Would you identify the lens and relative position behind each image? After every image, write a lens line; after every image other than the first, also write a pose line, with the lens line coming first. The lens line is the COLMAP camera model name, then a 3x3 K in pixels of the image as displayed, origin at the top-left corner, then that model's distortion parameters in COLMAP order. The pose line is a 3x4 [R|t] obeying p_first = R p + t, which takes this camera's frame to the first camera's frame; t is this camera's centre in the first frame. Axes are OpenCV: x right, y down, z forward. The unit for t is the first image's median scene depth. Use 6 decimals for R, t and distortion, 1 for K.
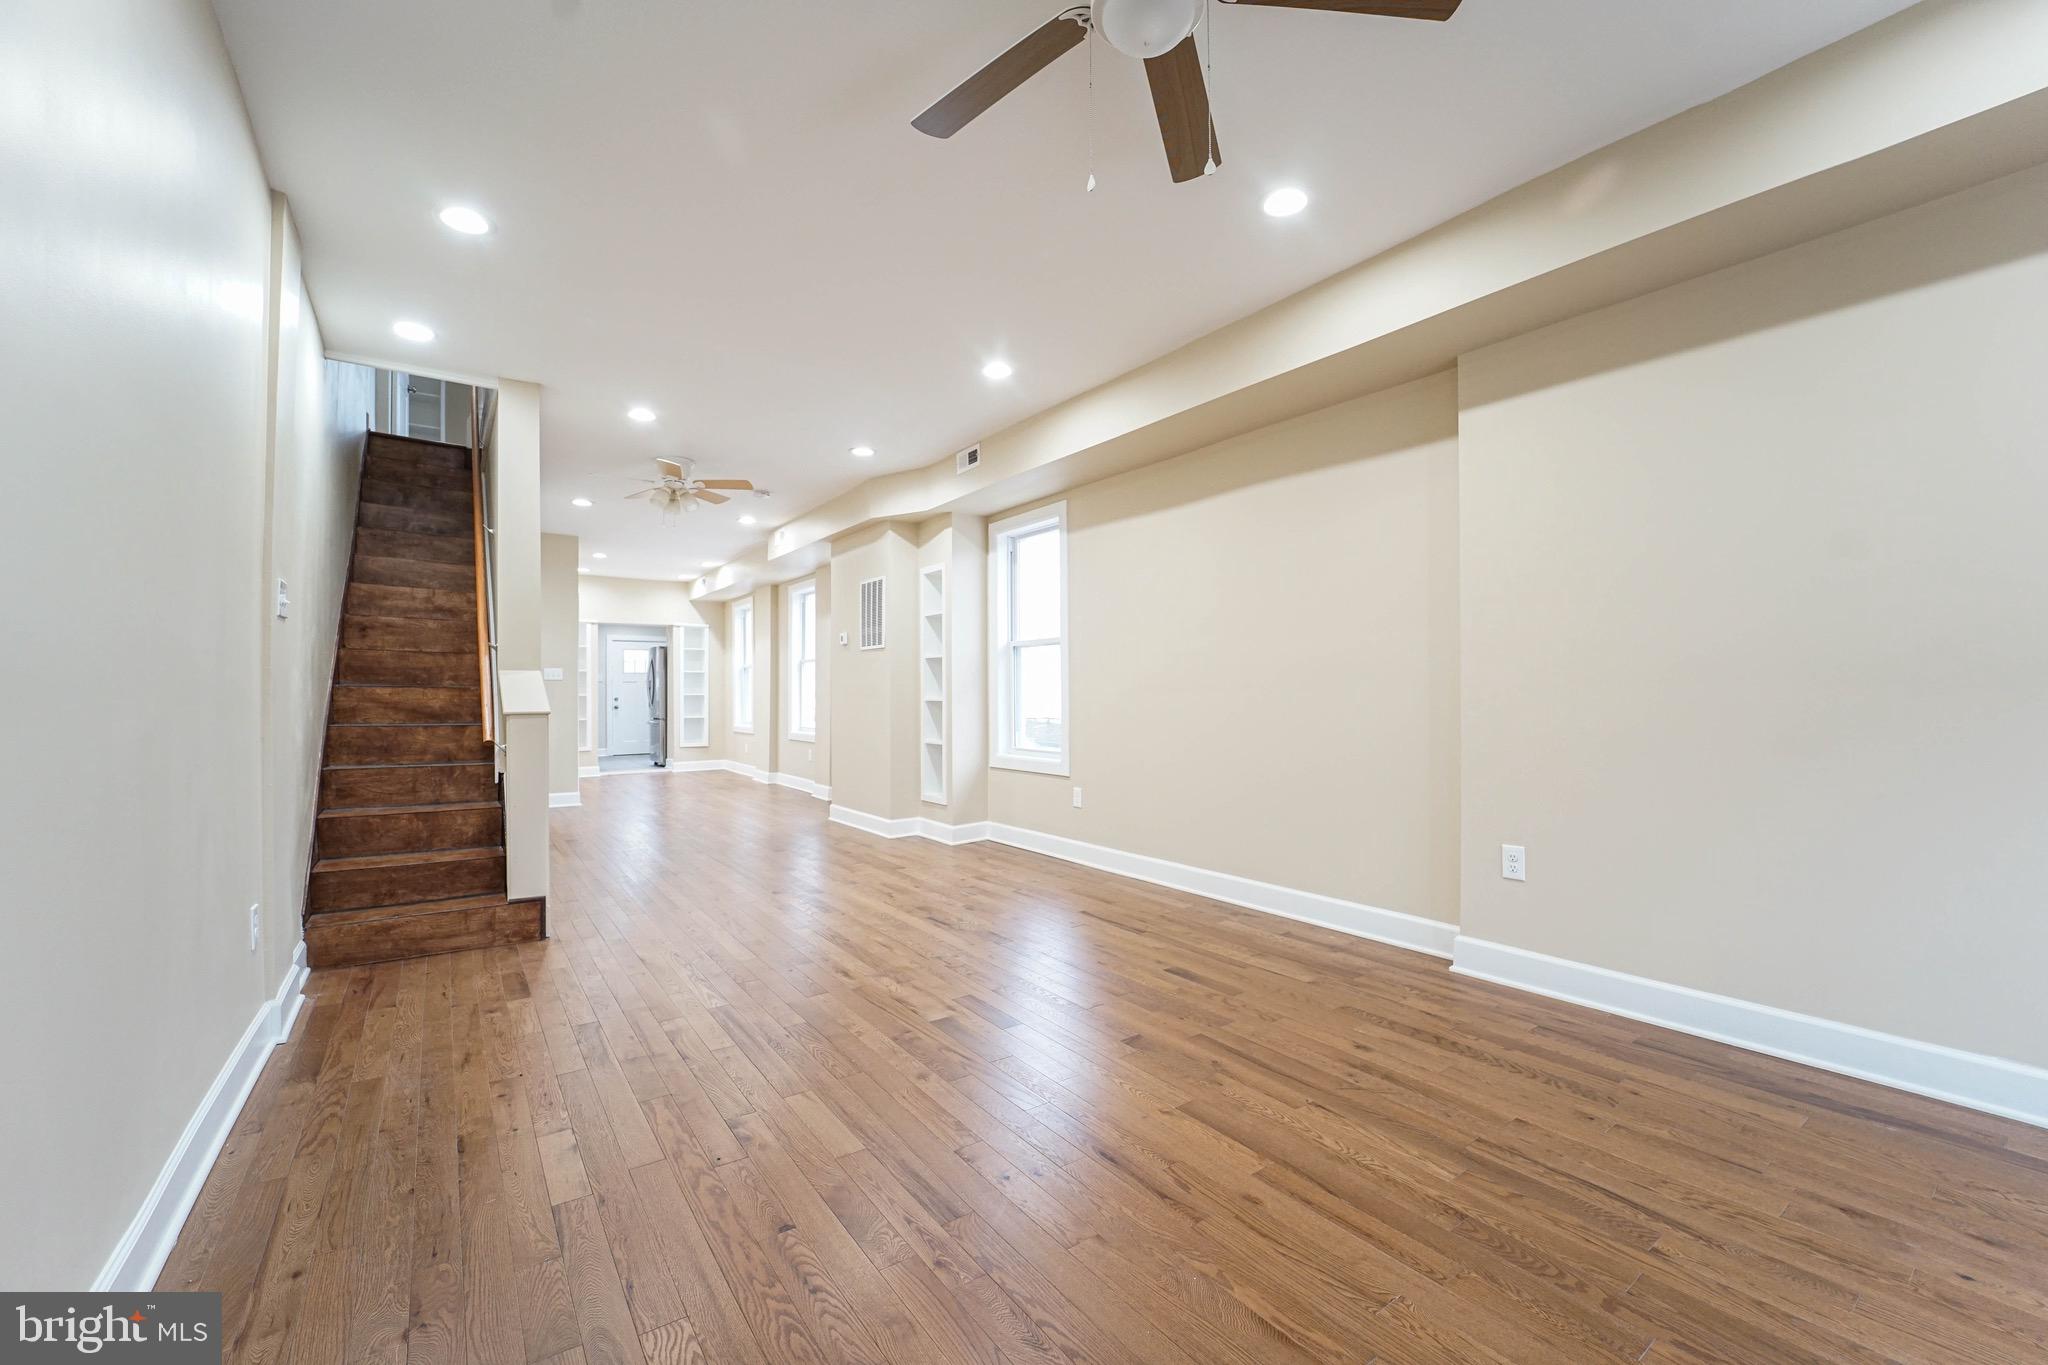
lens RADIAL K [[842.1, 0, 1009.0], [0, 842.1, 667.8], [0, 0, 1]] dist [-0.020812, -0.000596]
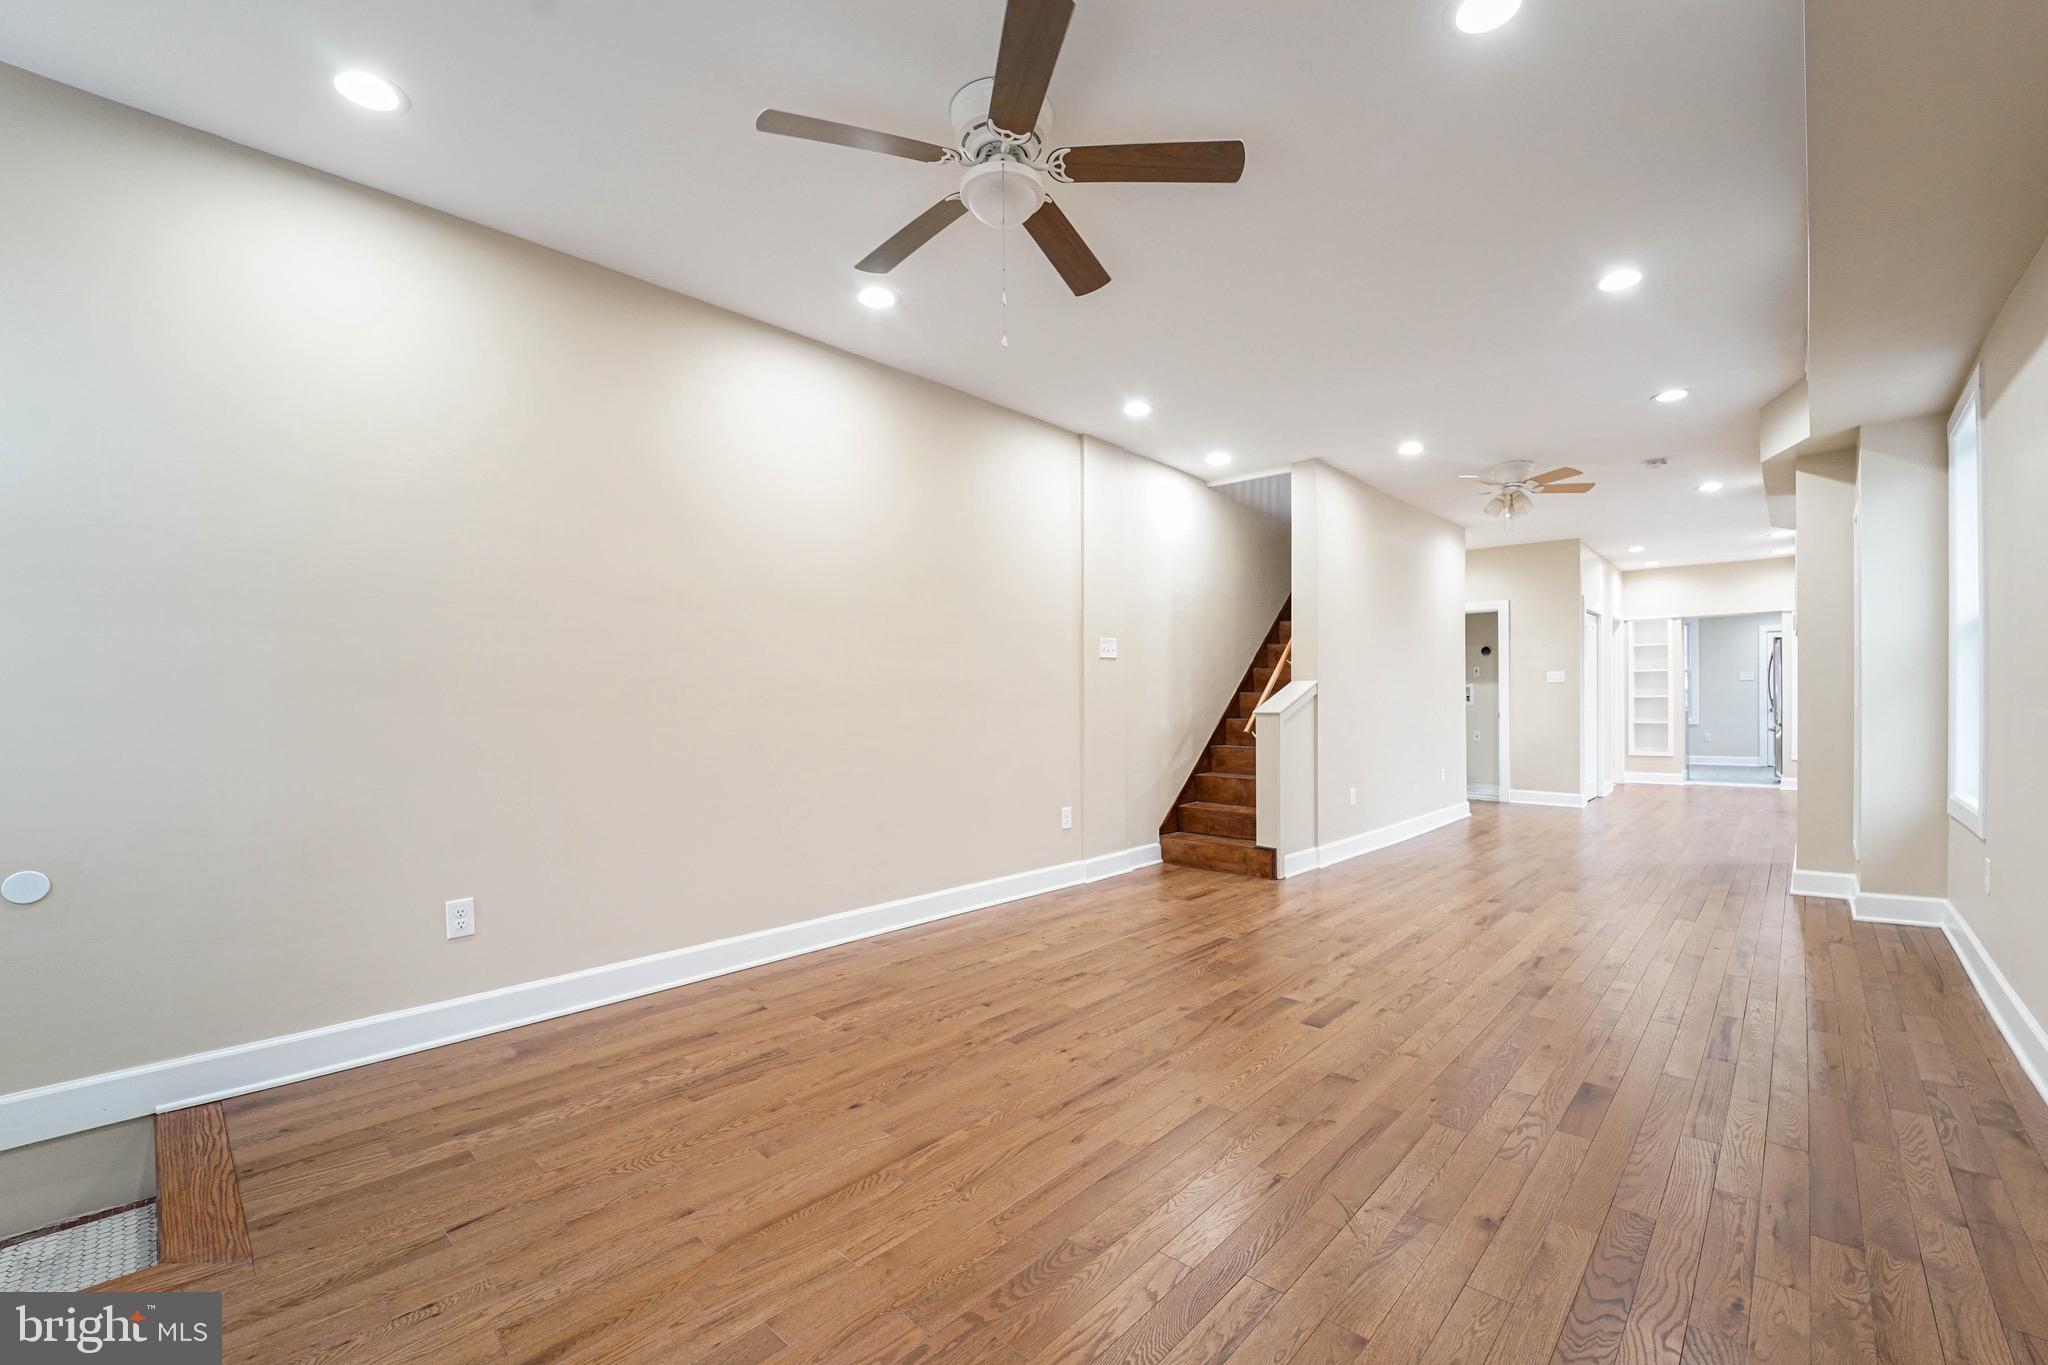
lens RADIAL K [[819.4, 0, 1043.2], [0, 819.4, 698.9], [0, 0, 1]] dist [0.011348, -0.006971]
pose [[0.224643, 0.000857, -0.974441, 0.708563], [0.037469, 0.999252, 0.009517, 0.002011], [0.973720, -0.038649, 0.224443, 0.360299]]
